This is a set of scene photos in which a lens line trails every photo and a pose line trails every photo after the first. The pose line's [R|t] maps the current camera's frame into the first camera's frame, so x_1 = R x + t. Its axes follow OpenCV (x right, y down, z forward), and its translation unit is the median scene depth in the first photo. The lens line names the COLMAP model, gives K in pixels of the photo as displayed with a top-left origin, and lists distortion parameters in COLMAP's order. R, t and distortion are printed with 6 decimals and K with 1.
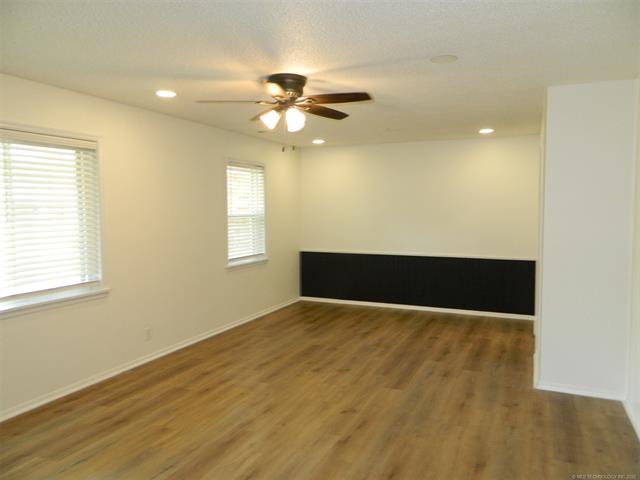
lens RADIAL K [[490.8, 0, 322.4], [0, 490.8, 236.2], [0, 0, 1]] dist [0.030683, -0.003146]
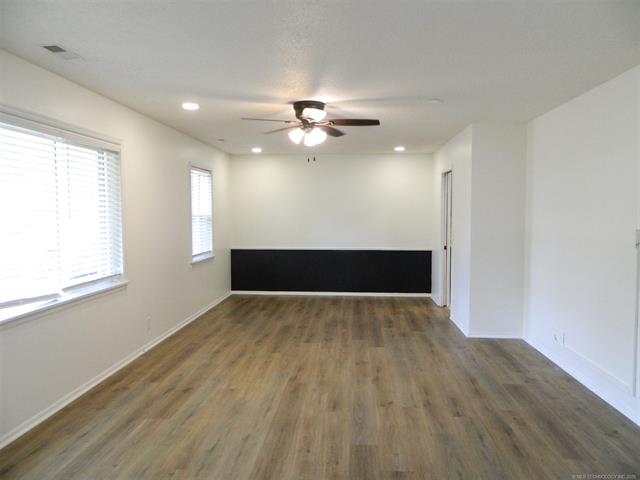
lens RADIAL K [[490.8, 0, 316.0], [0, 490.8, 242.8], [0, 0, 1]] dist [0.030683, -0.003146]
pose [[0.940376, -0.017597, 0.339680, -0.429921], [0.016364, 0.999845, 0.006494, 0.023031], [-0.339742, -0.000549, 0.940519, -0.160853]]
